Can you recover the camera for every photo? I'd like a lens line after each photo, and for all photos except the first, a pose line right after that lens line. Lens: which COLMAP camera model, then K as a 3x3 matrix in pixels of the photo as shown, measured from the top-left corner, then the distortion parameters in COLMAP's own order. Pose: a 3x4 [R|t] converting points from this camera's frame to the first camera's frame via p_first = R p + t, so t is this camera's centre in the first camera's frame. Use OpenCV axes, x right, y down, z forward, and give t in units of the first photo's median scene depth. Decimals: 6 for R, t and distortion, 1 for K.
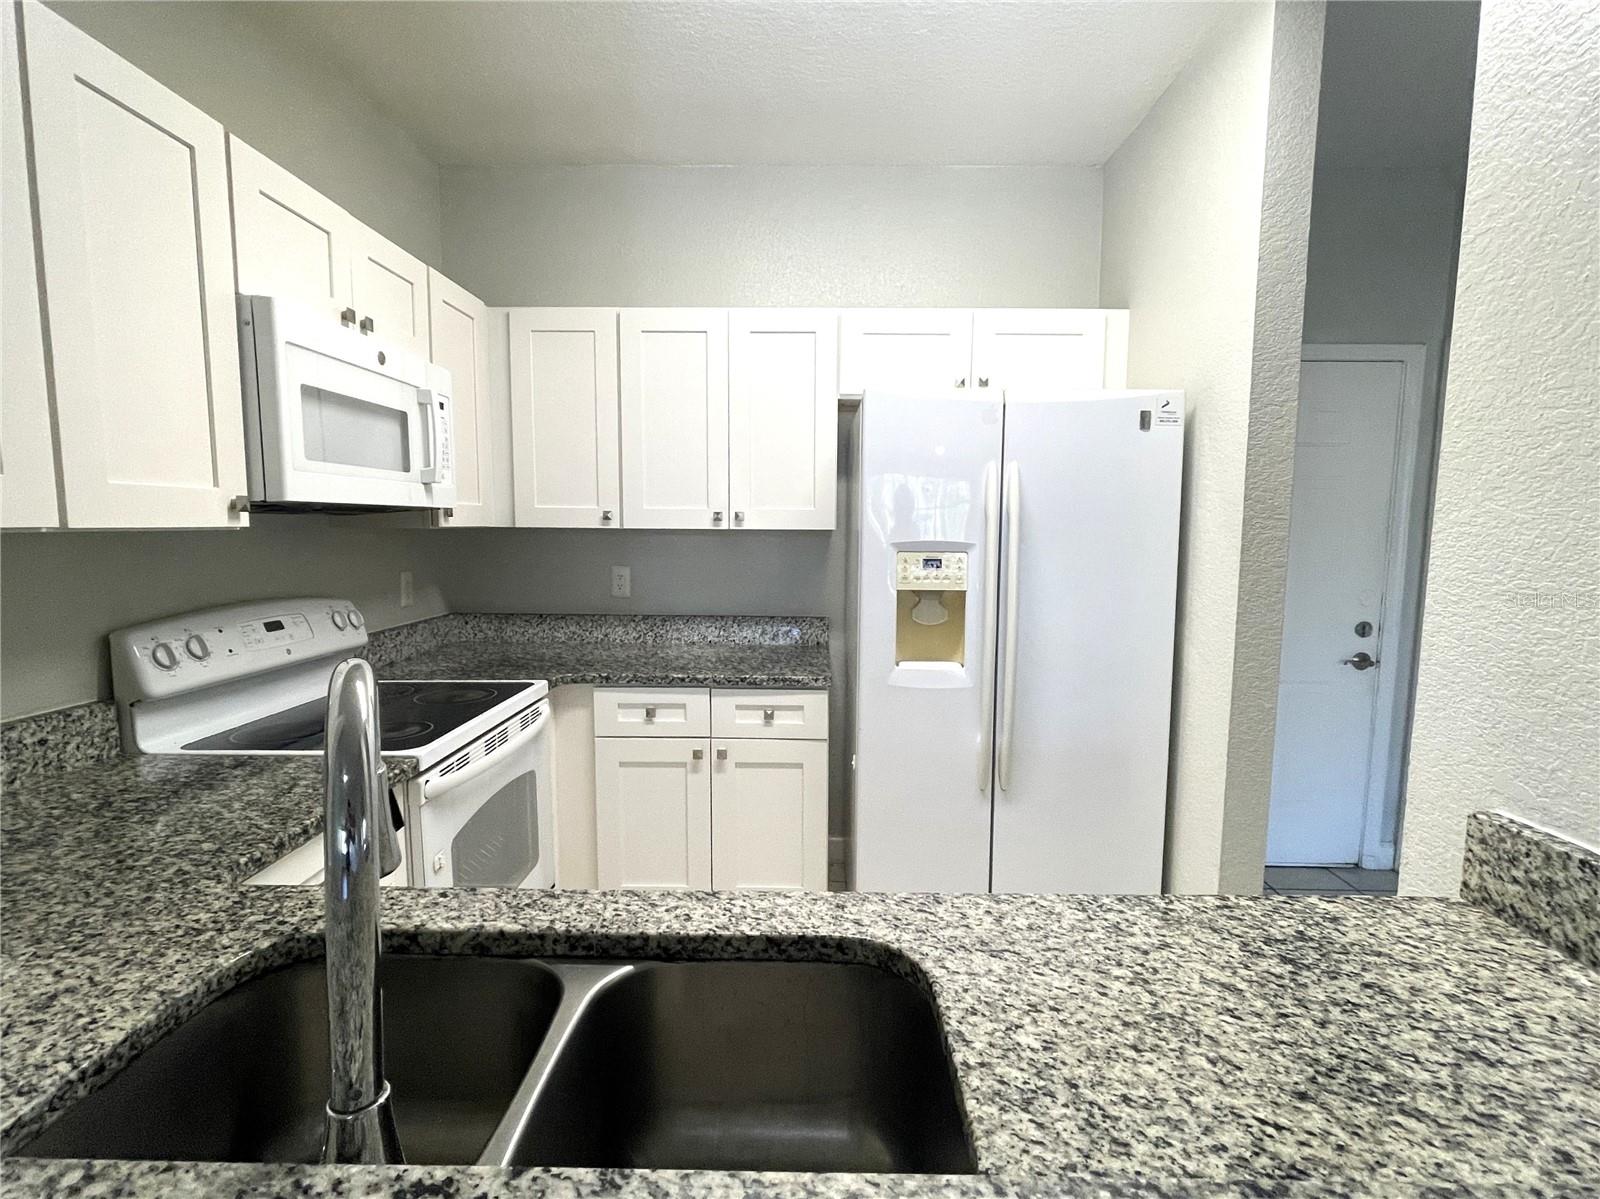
lens RADIAL K [[765.2, 0, 796.1], [0, 765.2, 600.8], [0, 0, 1]] dist [-0.001082, 0.001252]
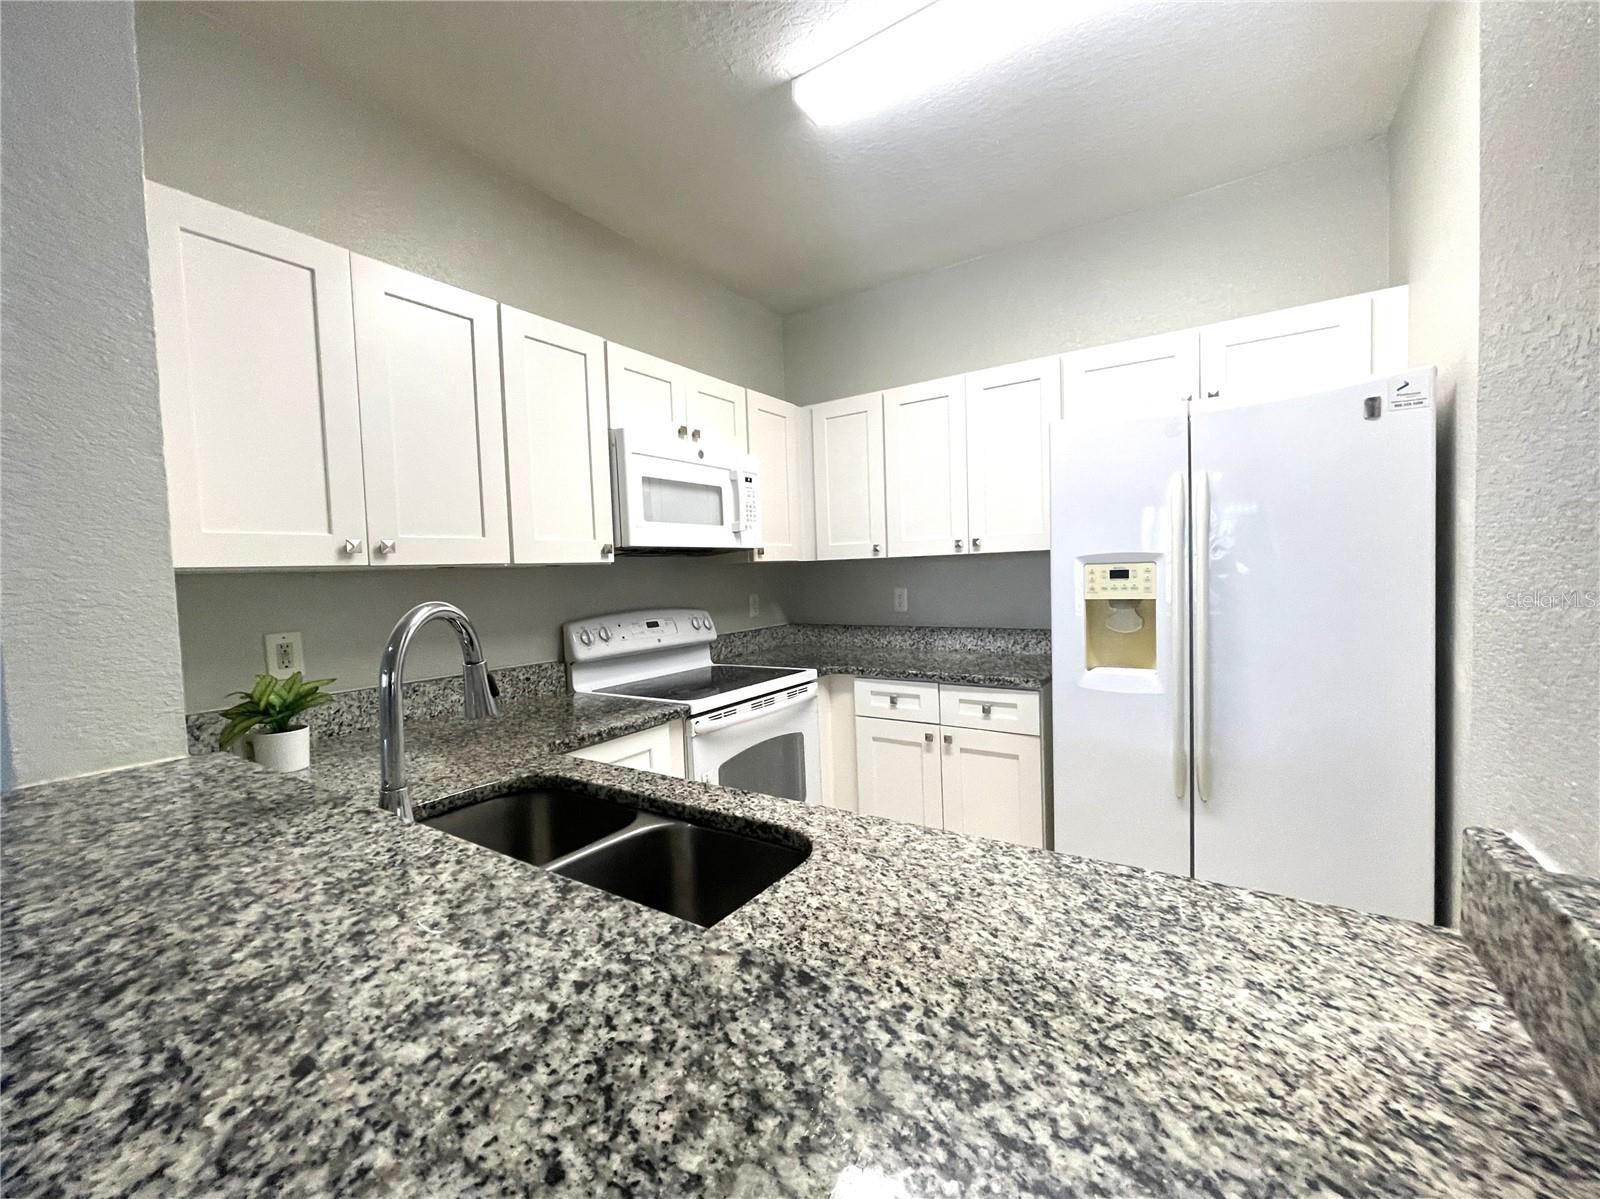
lens RADIAL K [[647.4, 0, 798.9], [0, 647.4, 599.6], [0, 0, 1]] dist [0.002133, -0.000465]
pose [[0.841555, -0.012208, -0.540033, 0.320504], [-0.013042, 0.998994, -0.042907, 0.033850], [0.540013, 0.043152, 0.840549, 0.003318]]
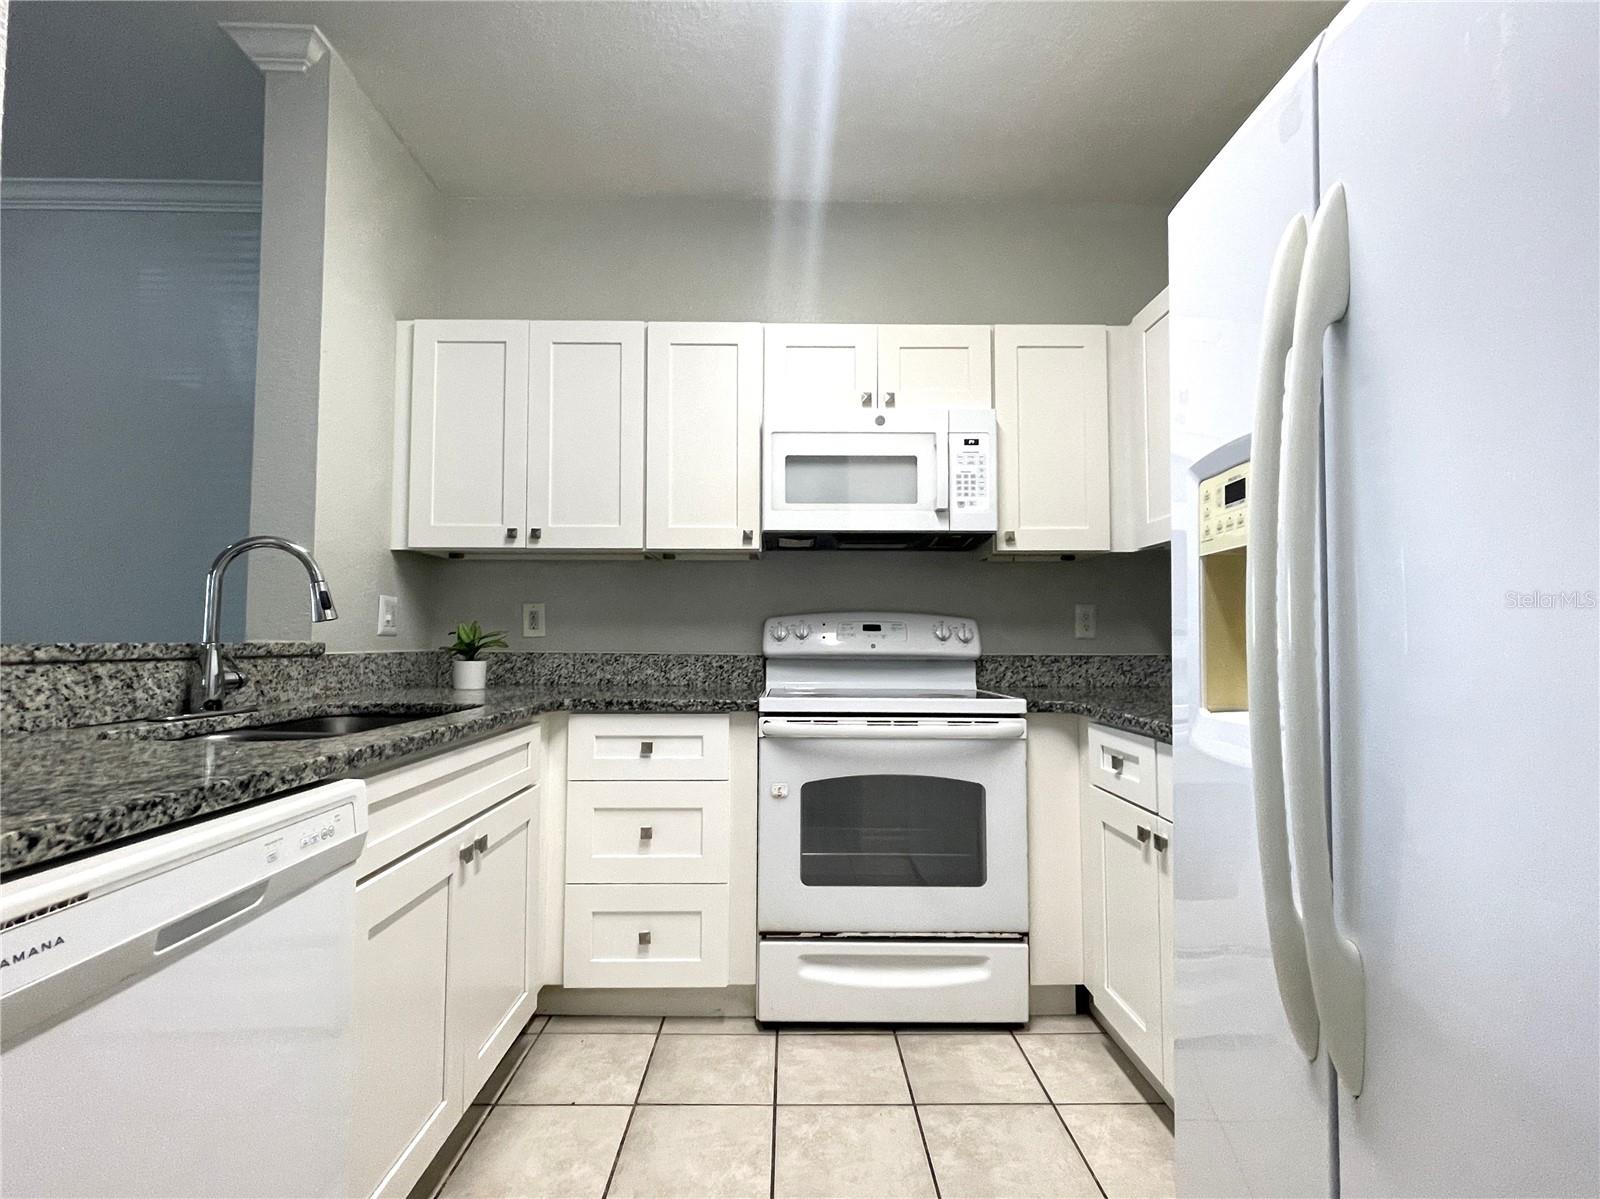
lens RADIAL K [[765.2, 0, 802.0], [0, 765.2, 603.7], [0, 0, 1]] dist [-0.001082, 0.001252]
pose [[0.029888, -0.054728, -0.998054, 0.702917], [-0.102970, 0.993019, -0.057536, 0.081119], [0.994235, 0.104489, 0.024044, 0.811263]]
